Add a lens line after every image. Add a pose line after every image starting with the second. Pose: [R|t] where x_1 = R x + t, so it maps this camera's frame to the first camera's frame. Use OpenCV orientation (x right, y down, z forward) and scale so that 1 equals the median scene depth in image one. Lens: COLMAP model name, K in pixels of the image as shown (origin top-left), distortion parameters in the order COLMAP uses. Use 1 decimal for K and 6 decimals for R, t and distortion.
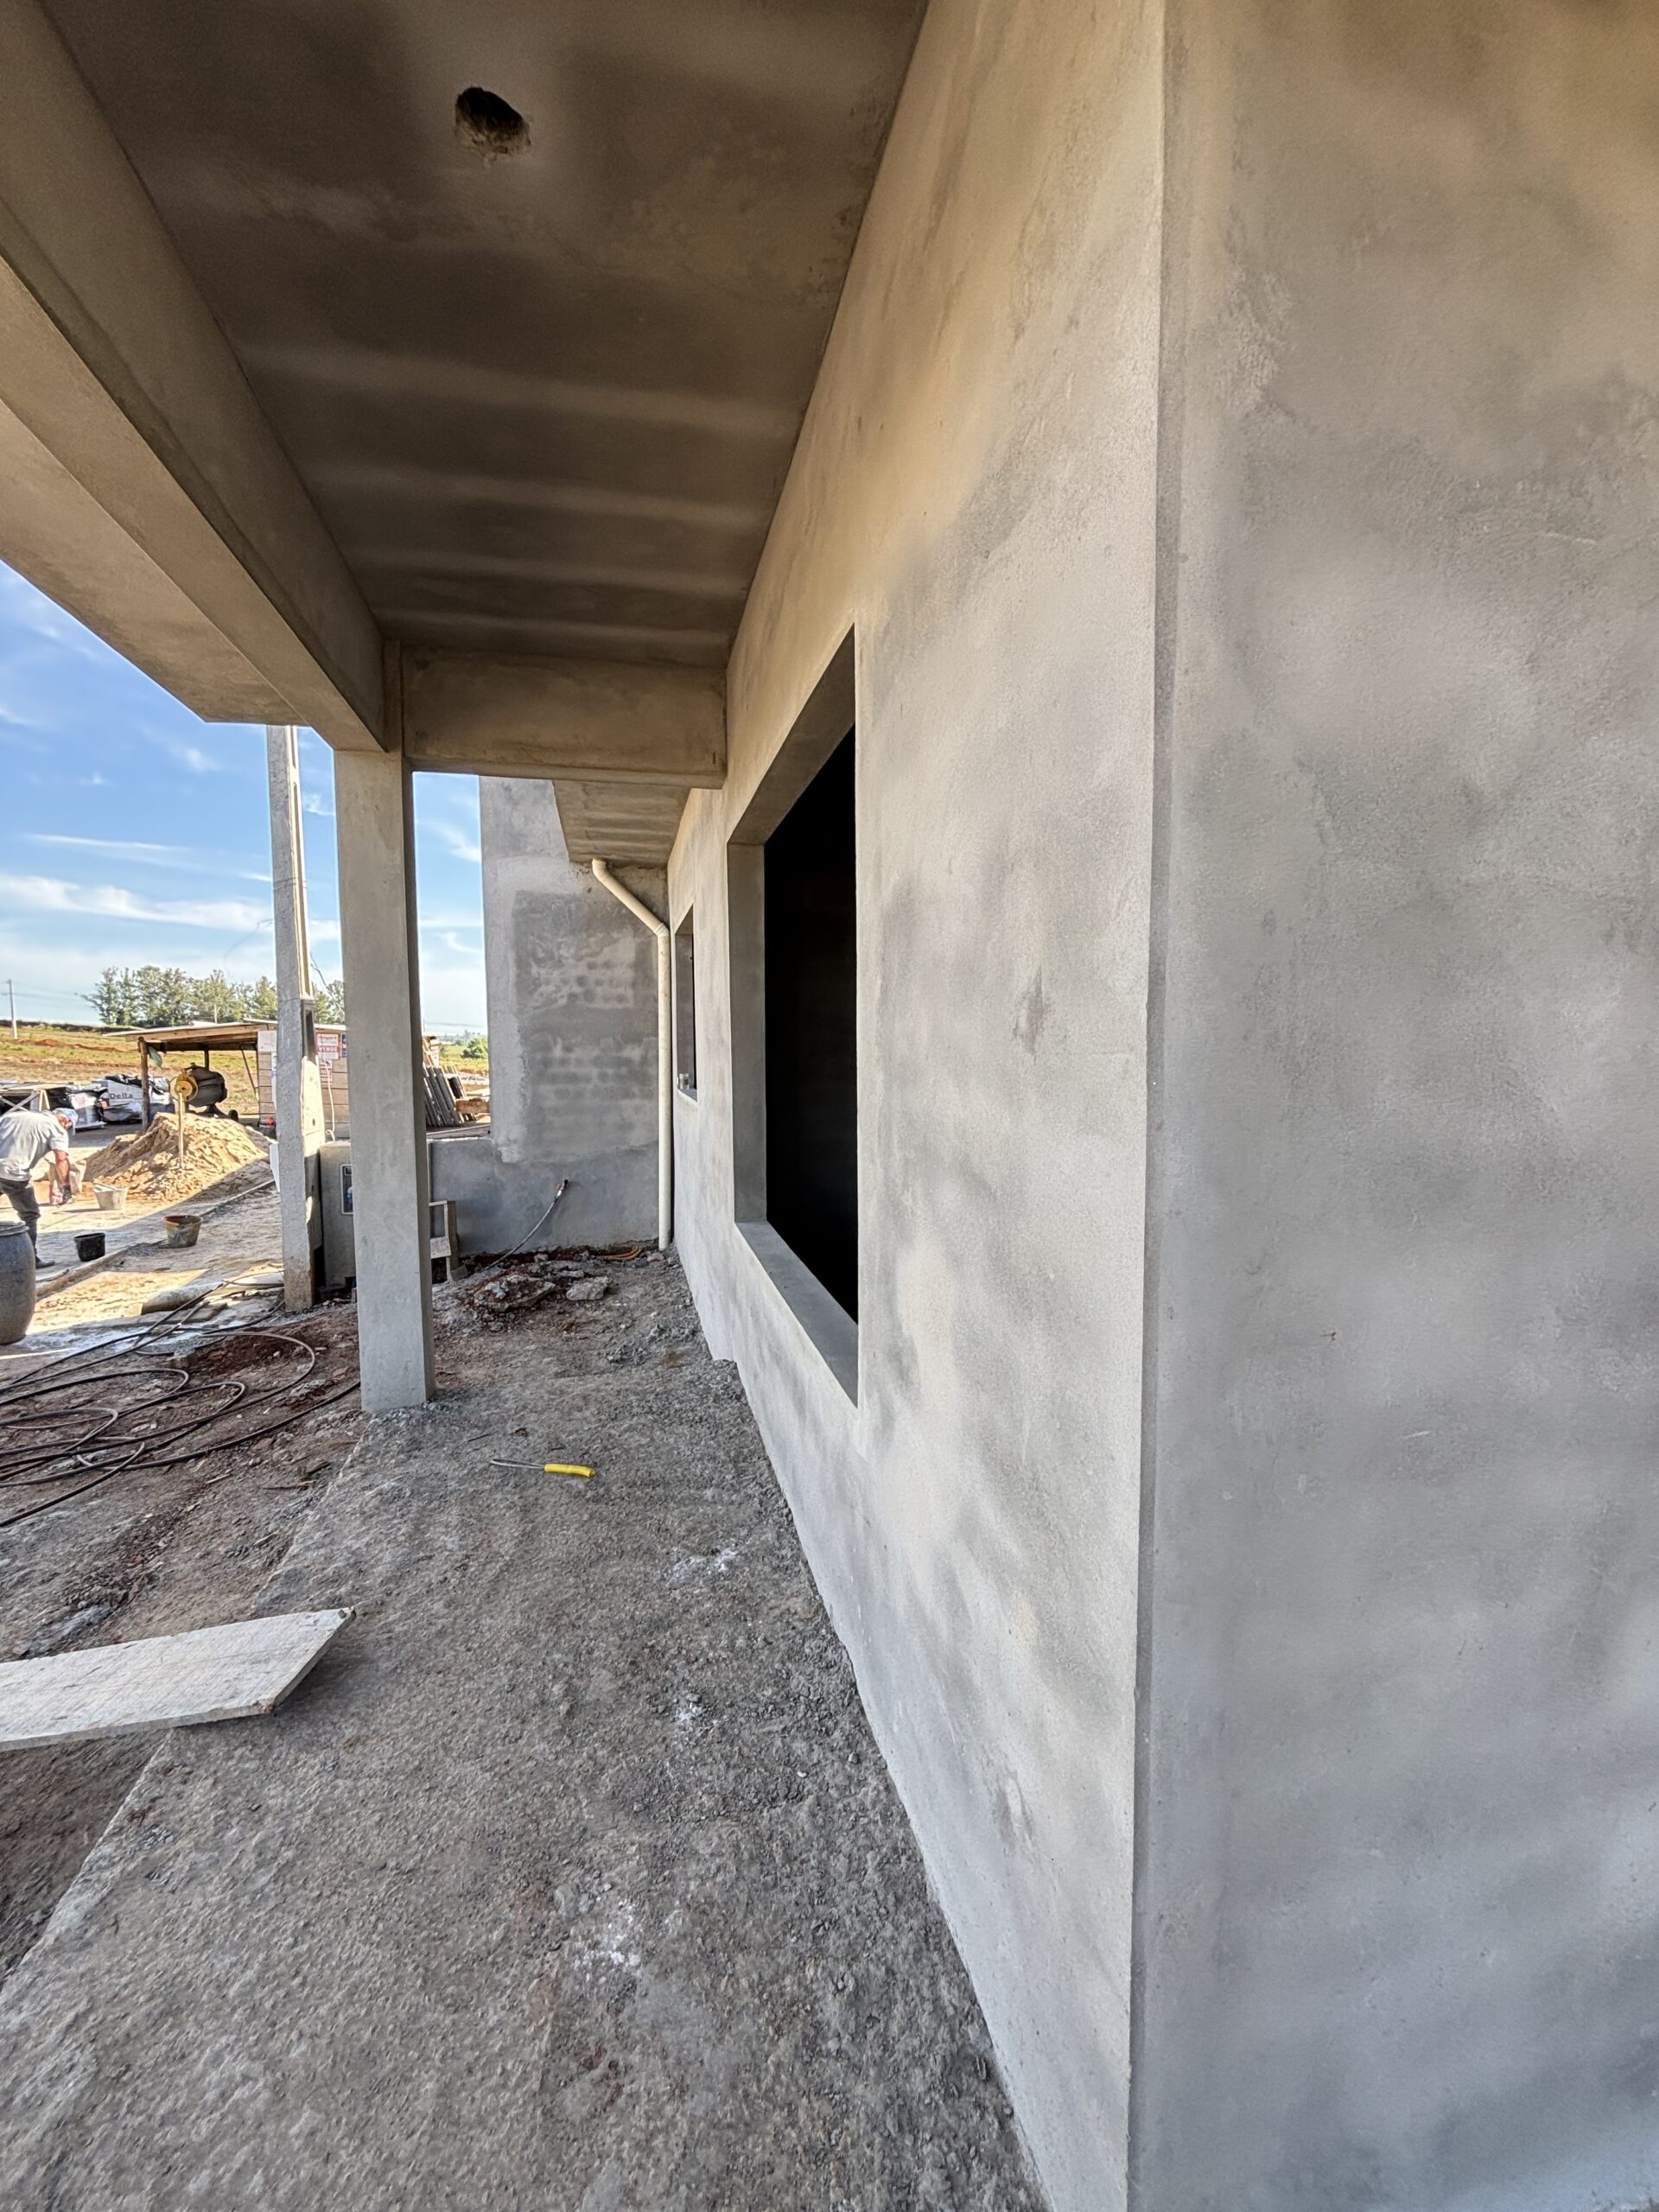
lens RADIAL K [[891.6, 0, 818.3], [0, 891.6, 1099.0], [0, 0, 1]] dist [0.001776, 0.002008]
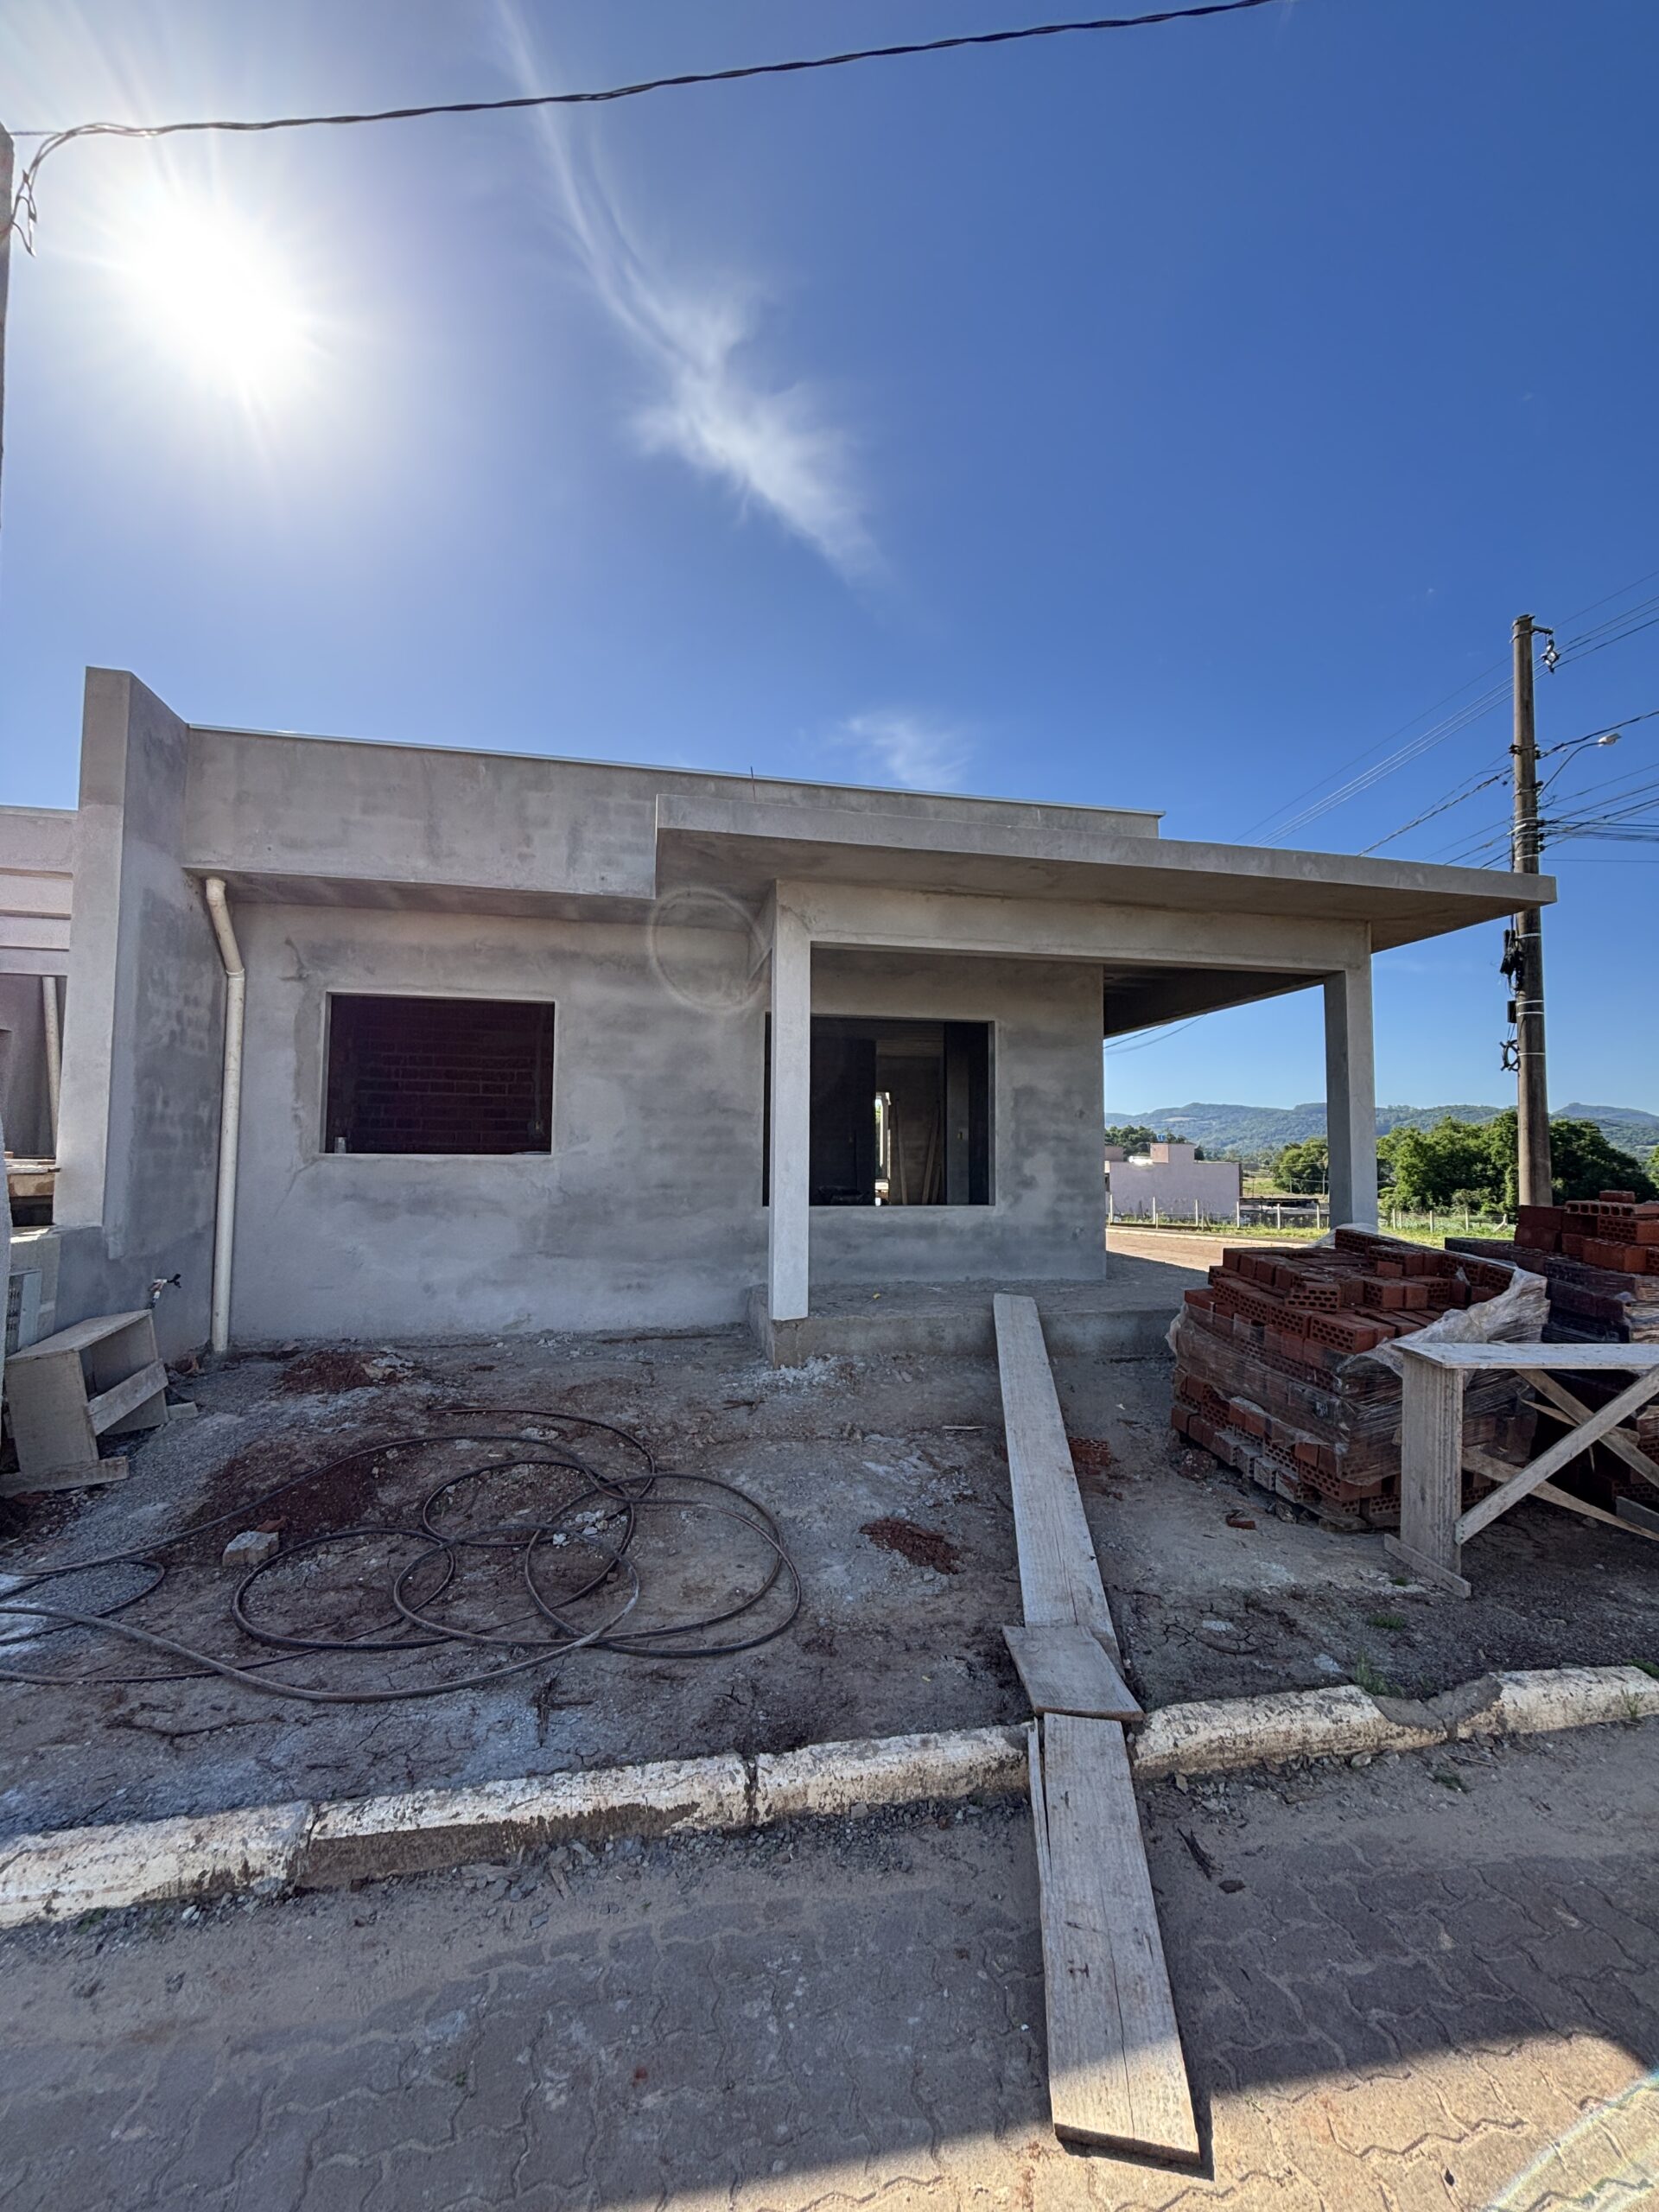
lens RADIAL K [[891.6, 0, 829.5], [0, 891.6, 1112.0], [0, 0, 1]] dist [0.001776, 0.002008]
pose [[0.012960, 0.060382, 0.998091, -1.038549], [0.059263, 0.996374, -0.061047, 0.032752], [-0.998158, 0.059941, 0.009335, 0.428243]]
